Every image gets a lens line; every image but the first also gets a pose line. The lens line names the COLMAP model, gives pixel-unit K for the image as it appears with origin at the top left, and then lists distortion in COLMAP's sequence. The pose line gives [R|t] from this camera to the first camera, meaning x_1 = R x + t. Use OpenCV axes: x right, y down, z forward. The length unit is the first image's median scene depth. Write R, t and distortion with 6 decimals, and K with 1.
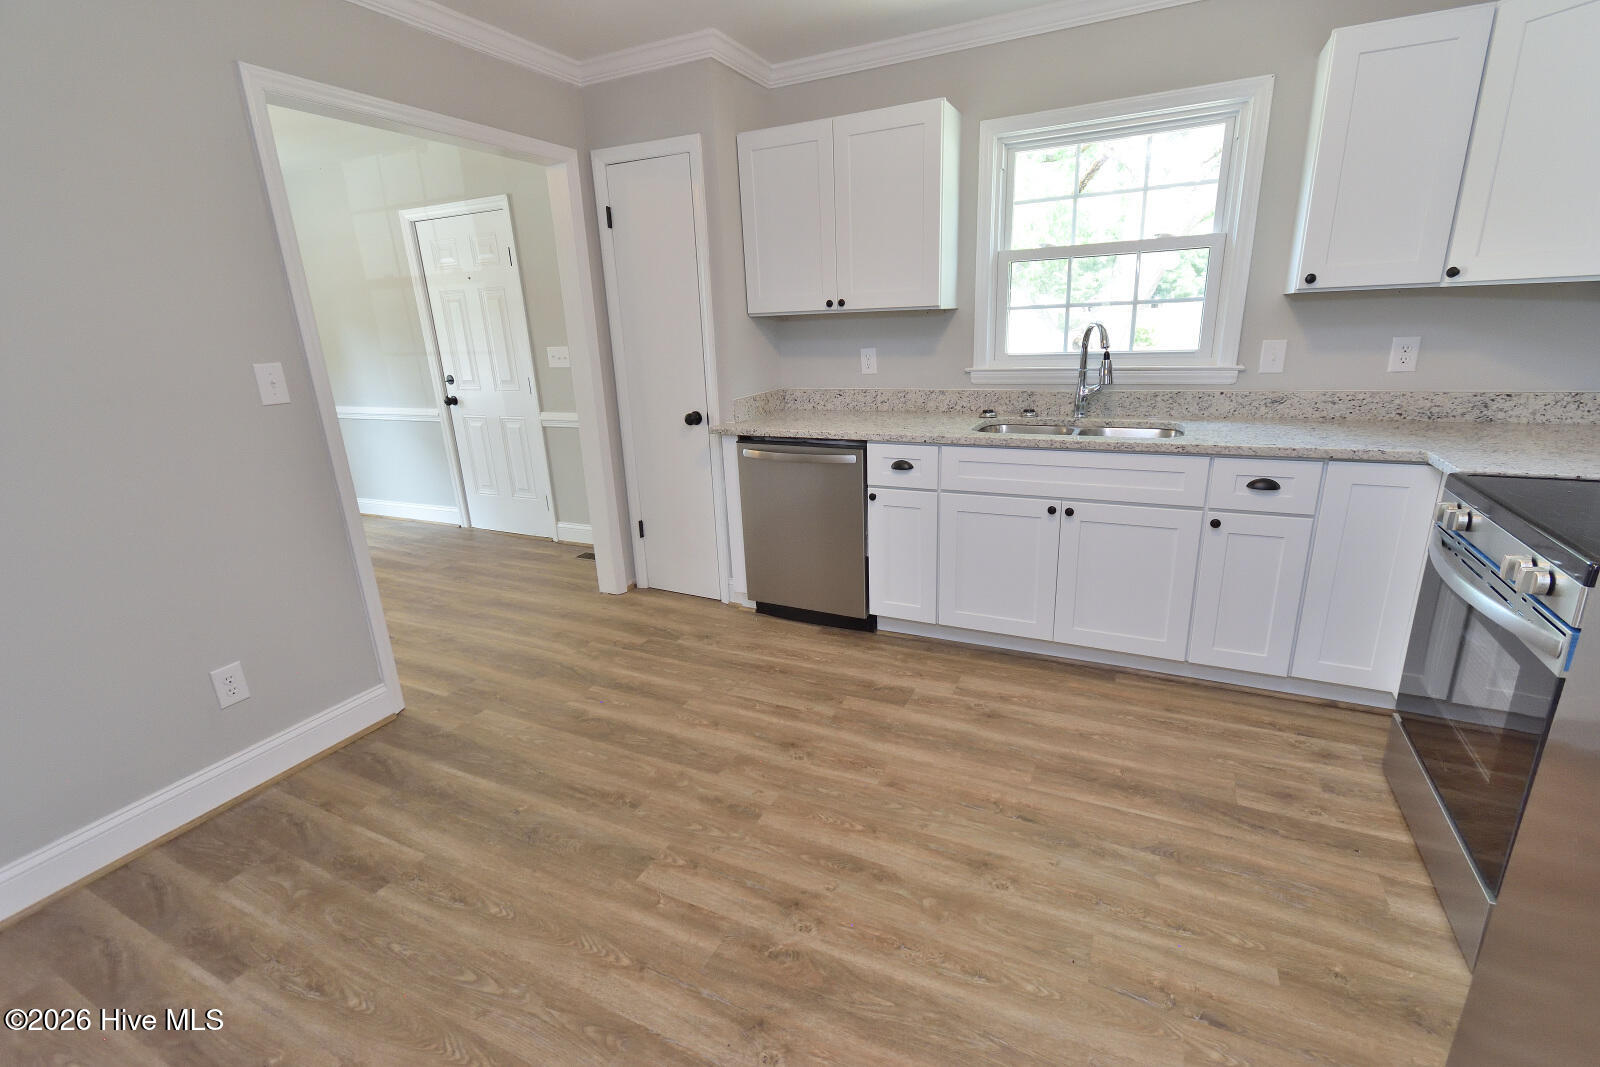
lens RADIAL K [[706.4, 0, 809.5], [0, 706.4, 526.0], [0, 0, 1]] dist [0.003697, -0.000827]
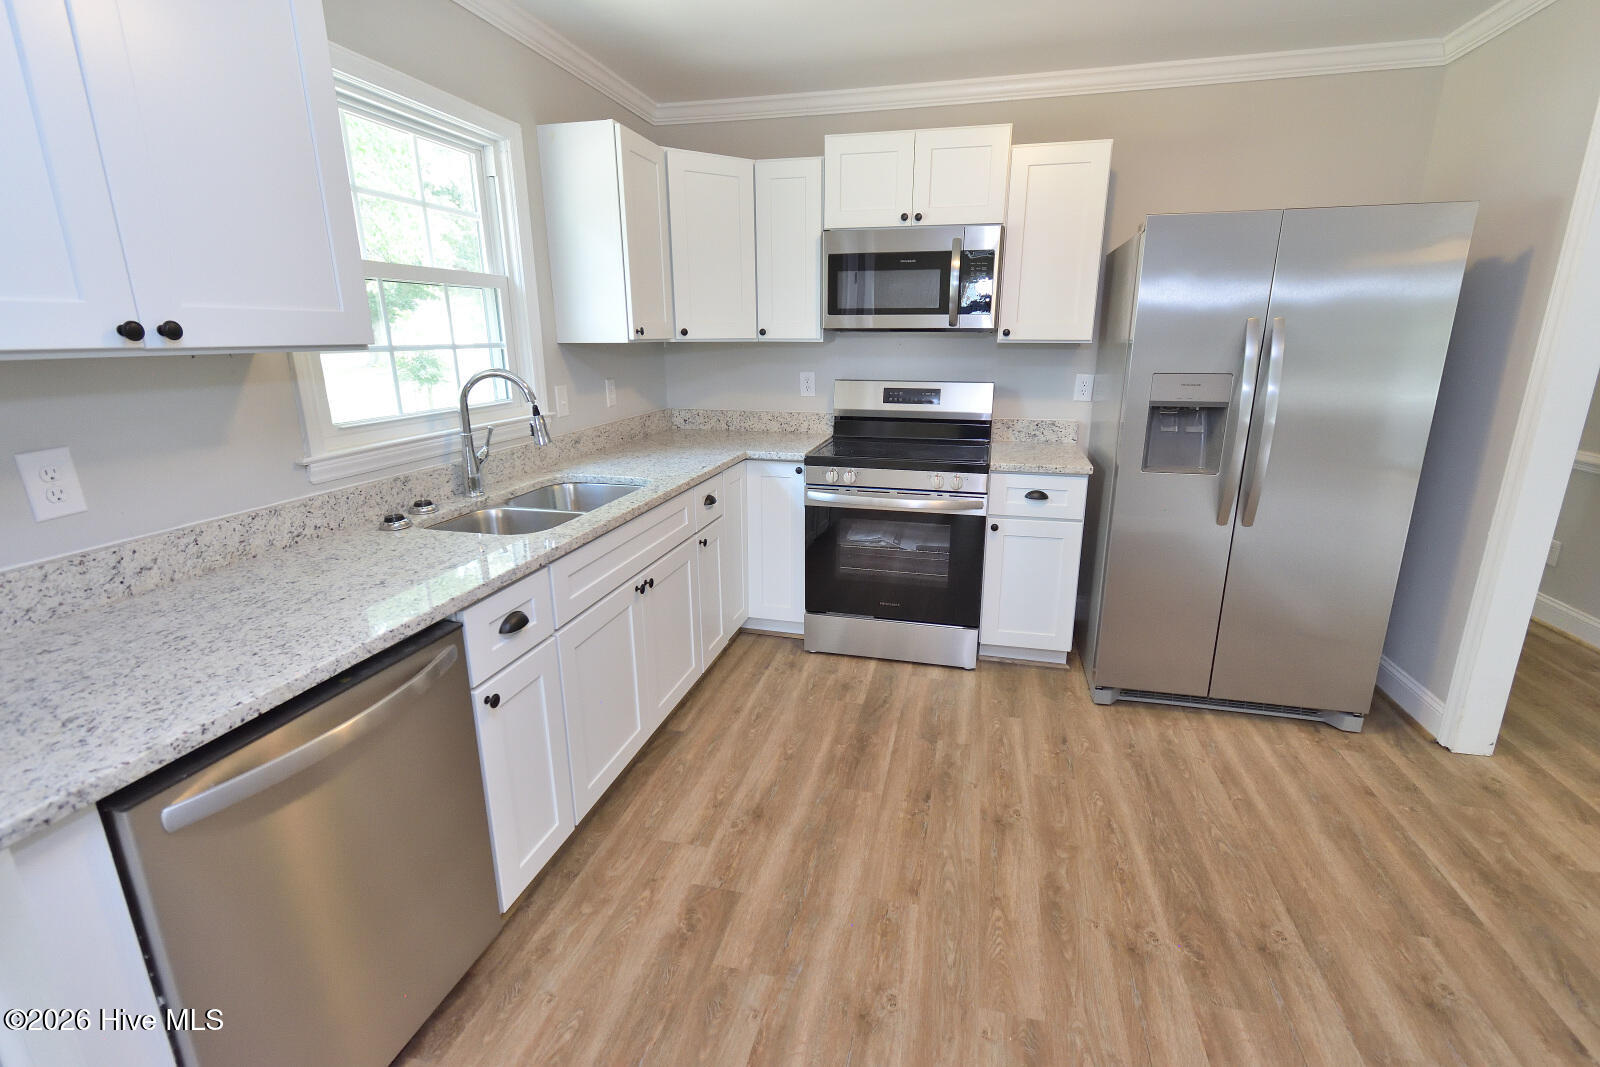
lens RADIAL K [[706.4, 0, 809.5], [0, 706.4, 526.0], [0, 0, 1]] dist [0.003697, -0.000827]
pose [[-0.212936, -0.219586, 0.952072, -0.572269], [0.284963, 0.918098, 0.275484, -0.315428], [-0.934588, 0.329966, -0.132922, 1.065220]]
